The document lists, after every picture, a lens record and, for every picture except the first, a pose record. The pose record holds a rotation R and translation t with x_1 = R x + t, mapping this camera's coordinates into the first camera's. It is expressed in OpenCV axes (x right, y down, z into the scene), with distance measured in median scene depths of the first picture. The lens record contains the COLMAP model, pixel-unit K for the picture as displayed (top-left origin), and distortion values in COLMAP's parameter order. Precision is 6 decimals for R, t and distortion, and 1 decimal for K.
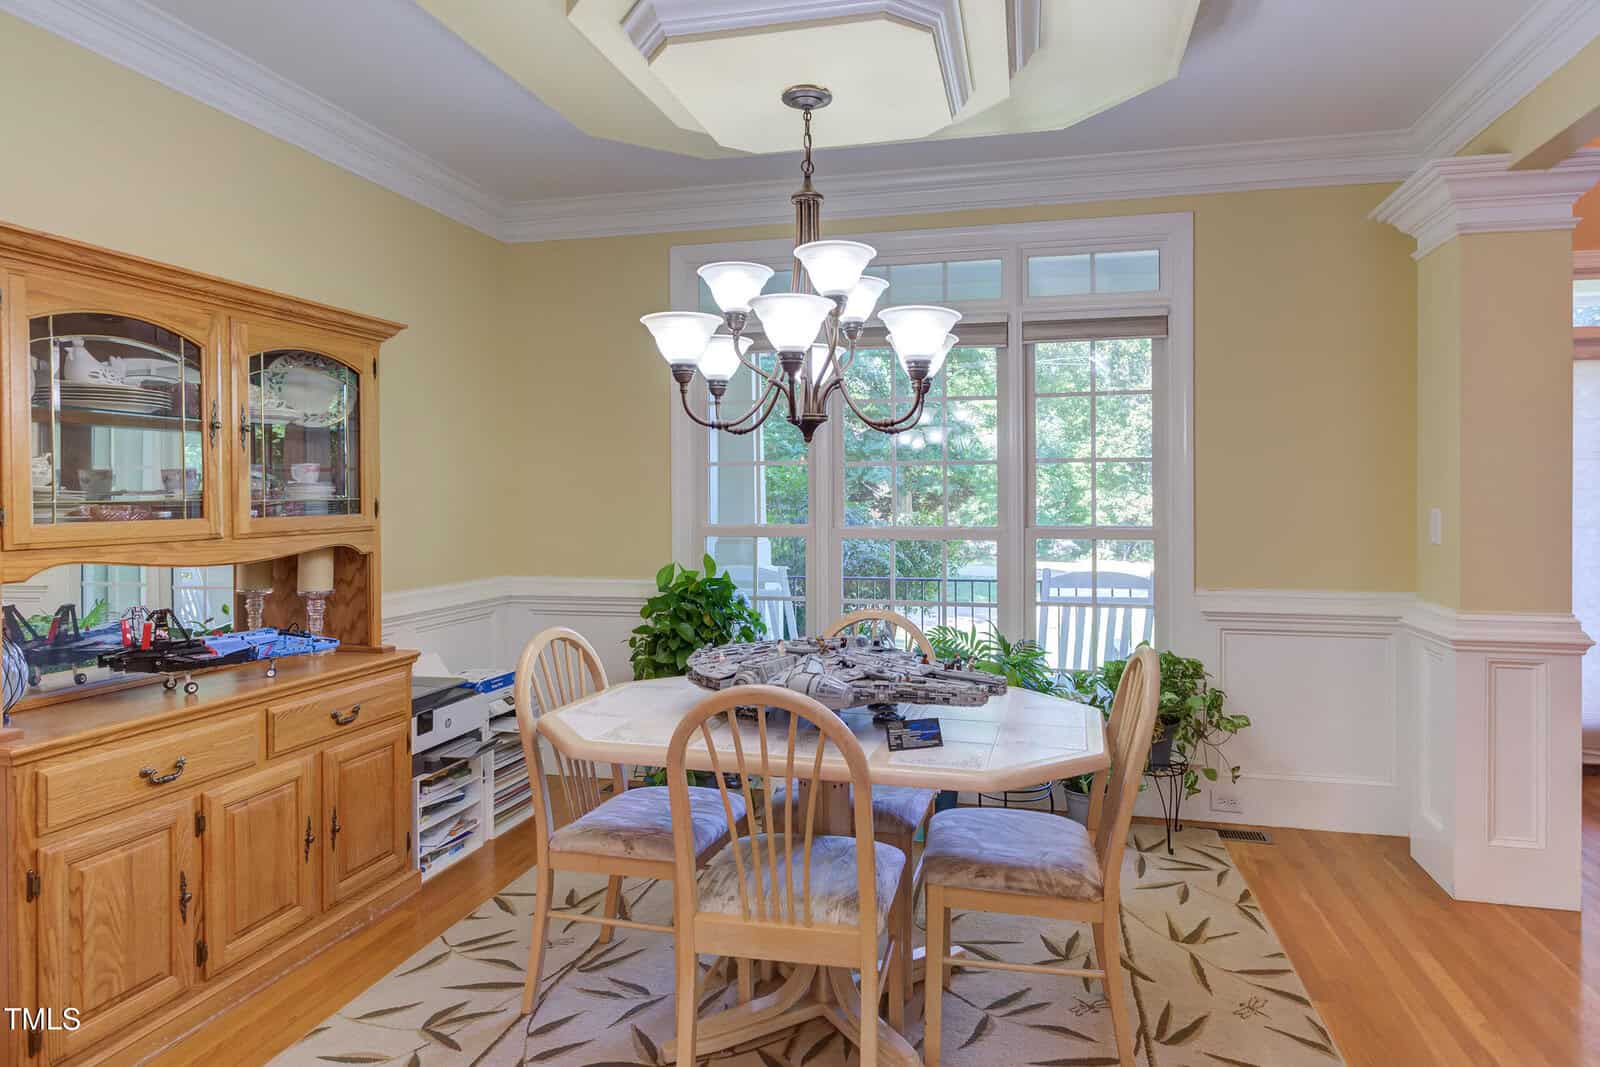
lens RADIAL K [[869.7, 0, 800.5], [0, 869.7, 496.8], [0, 0, 1]] dist [-0.041639, -0.001271]
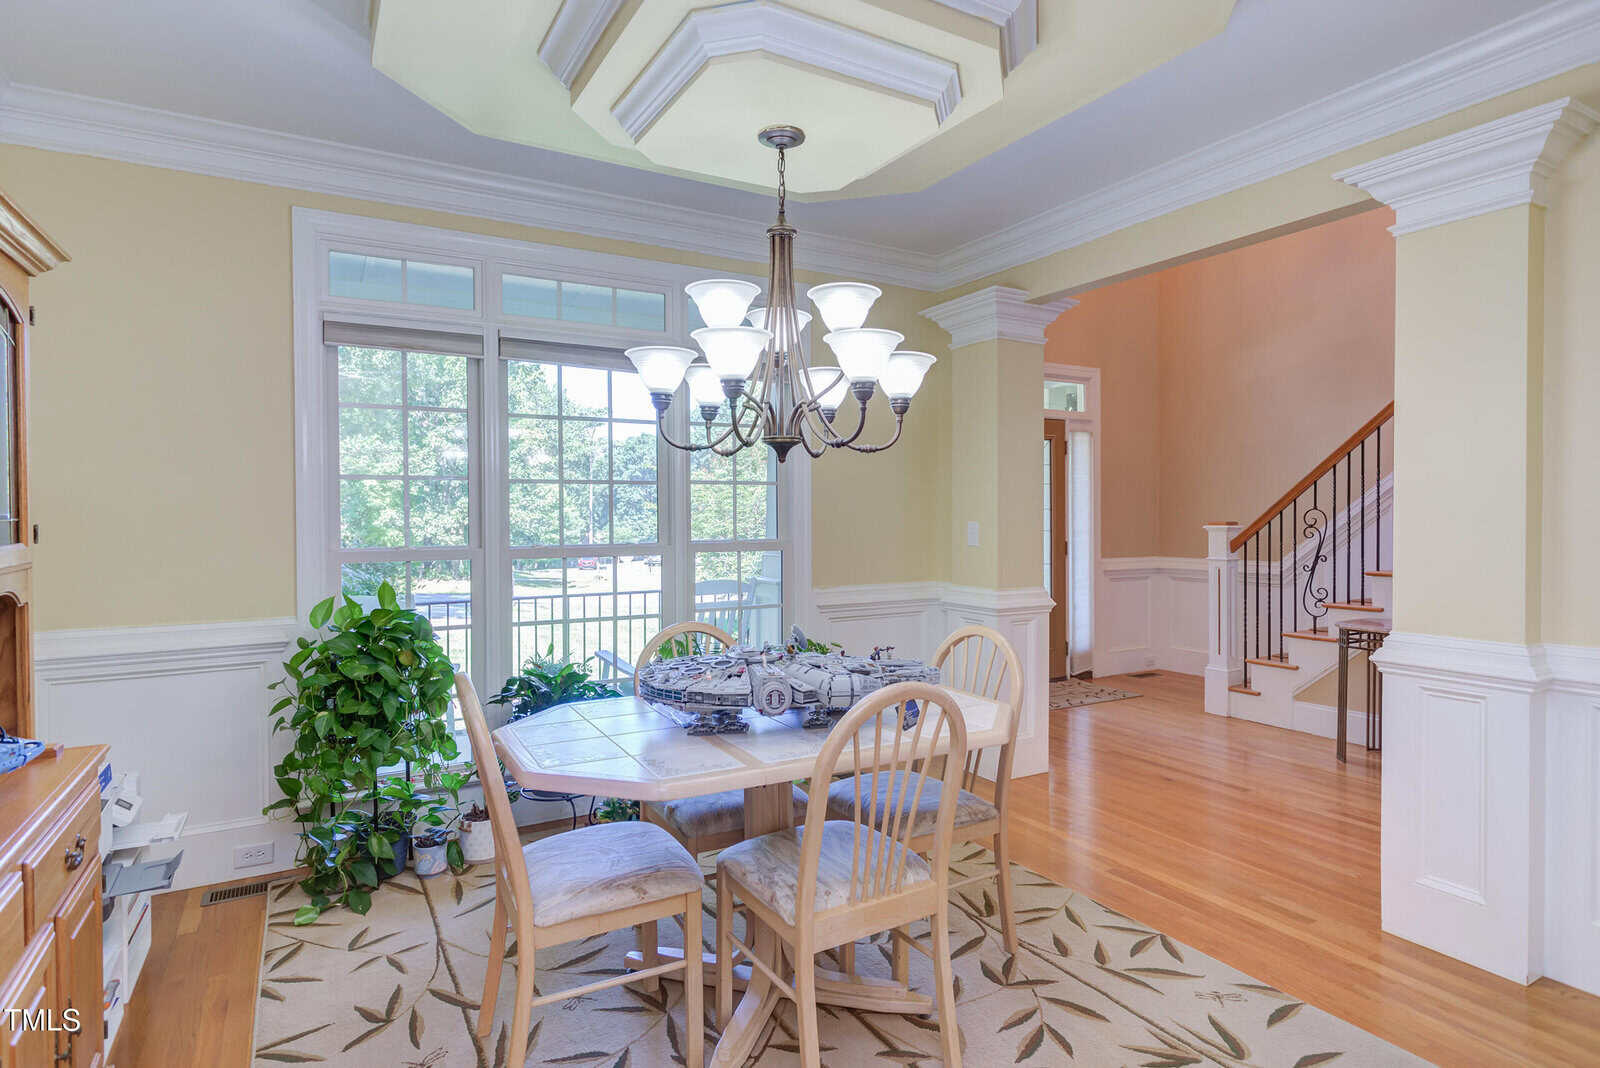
lens RADIAL K [[879.0, 0, 803.6], [0, 879.0, 521.0], [0, 0, 1]] dist [-0.000167, -0.000157]
pose [[0.709024, 0.002043, 0.705182, -0.555305], [-0.004587, 0.999988, 0.001714, 0.007885], [-0.705170, -0.004450, 0.709025, 0.144895]]
